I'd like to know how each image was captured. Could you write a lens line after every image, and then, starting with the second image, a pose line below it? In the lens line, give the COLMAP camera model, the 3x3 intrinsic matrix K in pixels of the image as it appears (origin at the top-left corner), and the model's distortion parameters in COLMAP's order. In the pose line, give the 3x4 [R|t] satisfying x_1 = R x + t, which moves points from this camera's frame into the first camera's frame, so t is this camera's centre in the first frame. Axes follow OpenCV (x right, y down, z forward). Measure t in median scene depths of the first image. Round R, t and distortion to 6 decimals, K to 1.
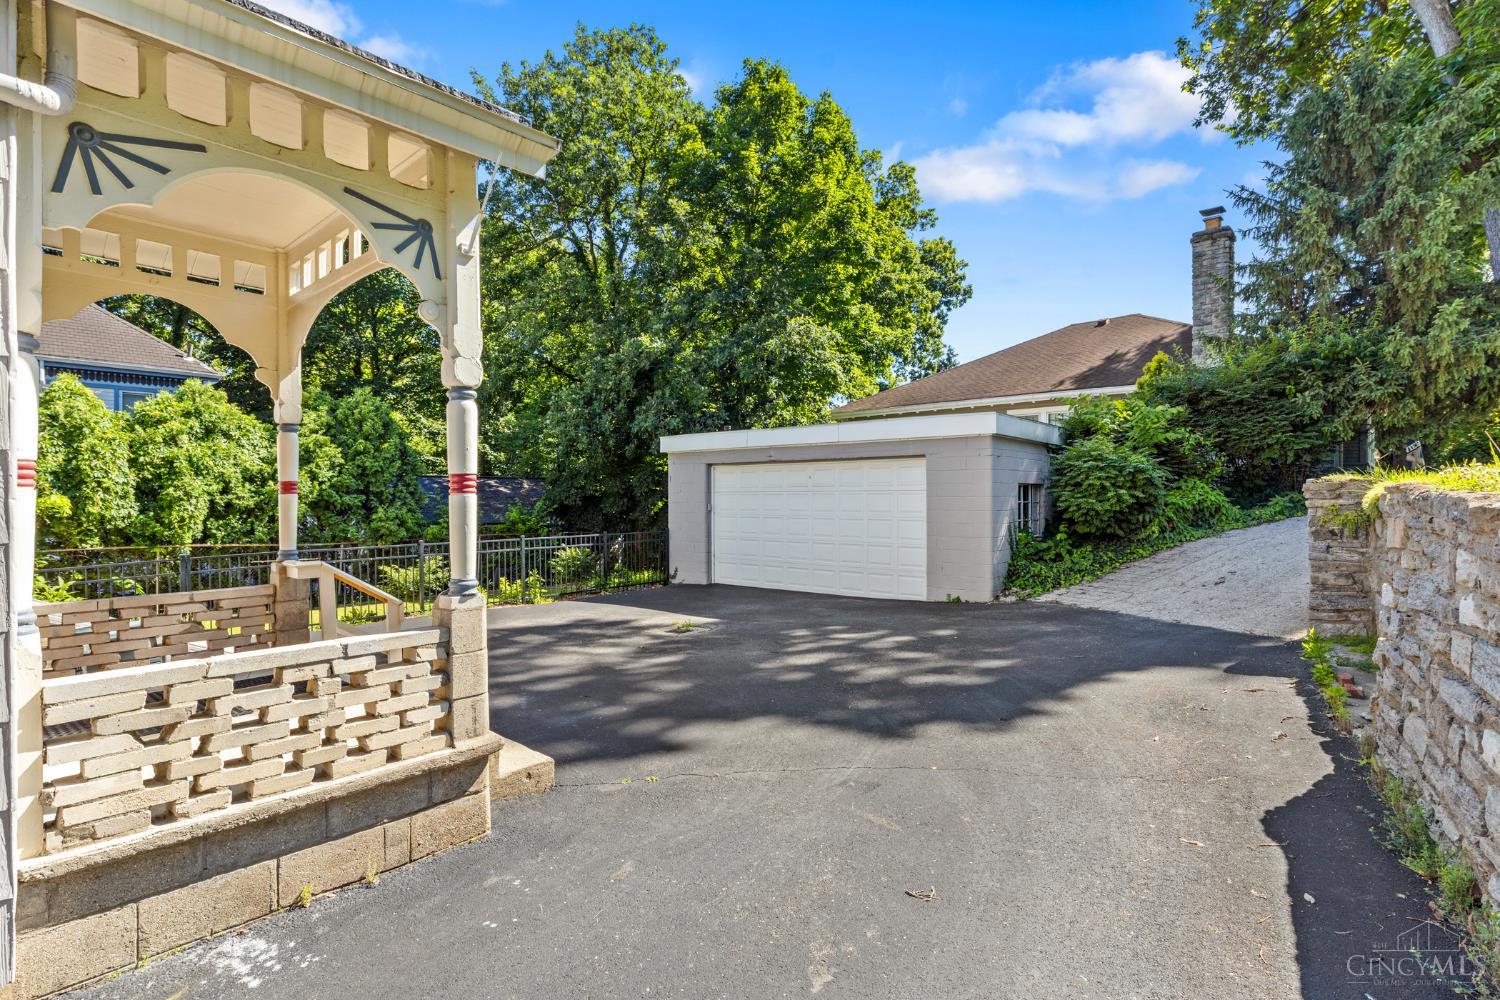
lens RADIAL K [[756.2, 0, 709.3], [0, 756.2, 500.0], [0, 0, 1]] dist [-0.037553, -0.000410]
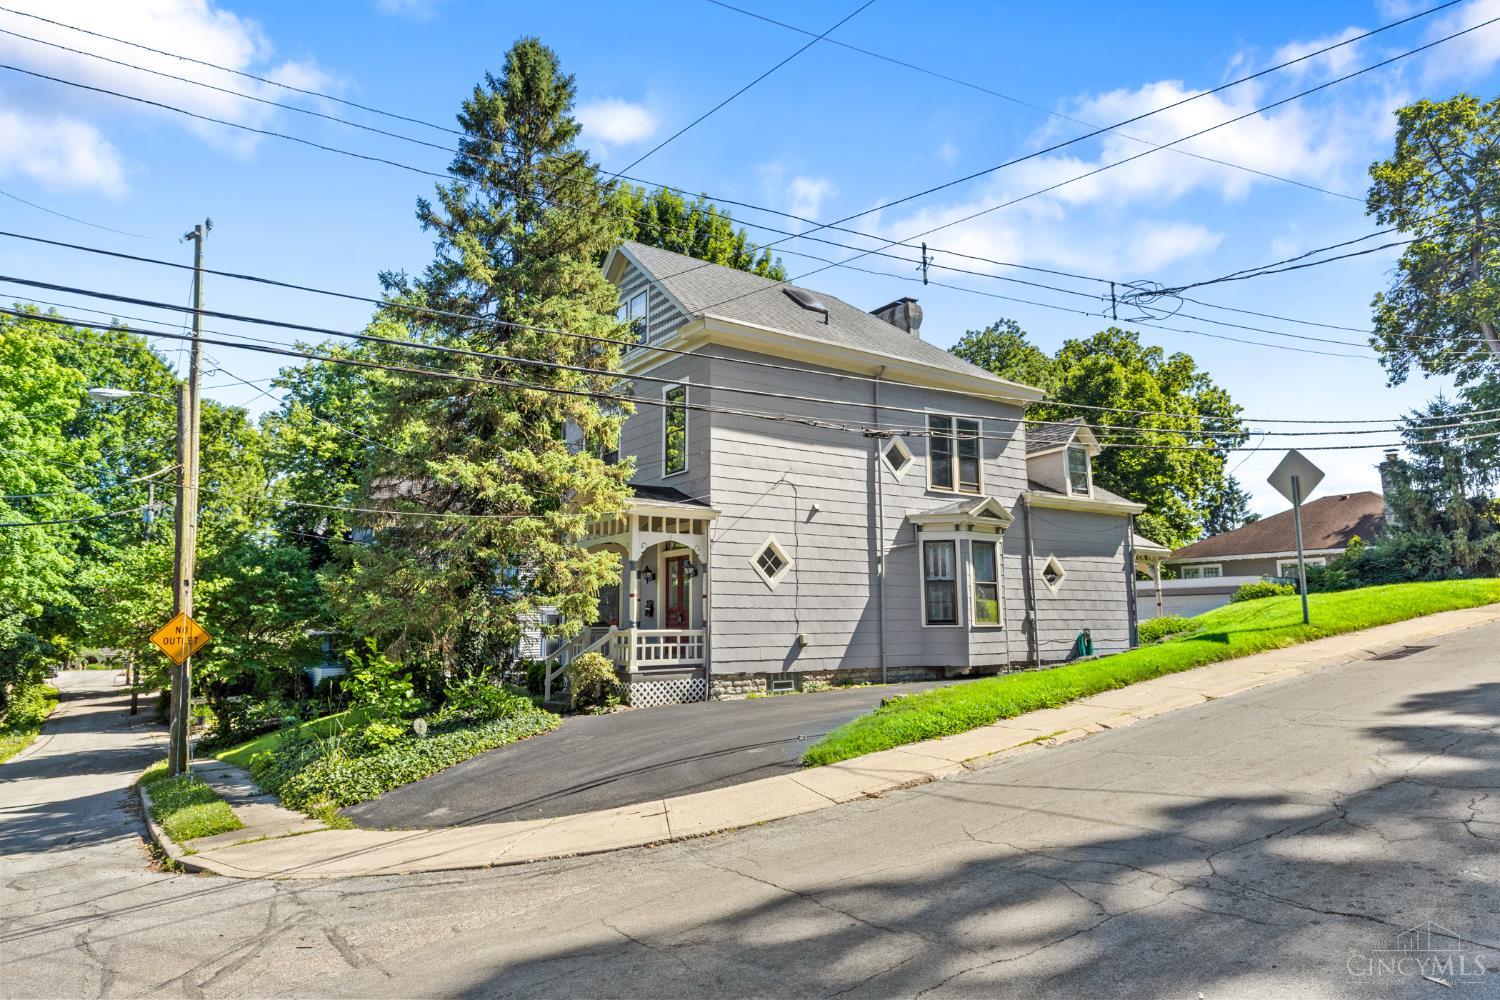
lens RADIAL K [[933.1, 0, 750.0], [0, 933.1, 500.0], [0, 0, 1]] dist [0.003933, 0.000972]
pose [[0.984849, -0.037633, -0.169282, -0.180751], [0.012605, 0.989122, -0.146557, 0.014590], [0.172956, 0.142203, 0.974610, -0.566546]]
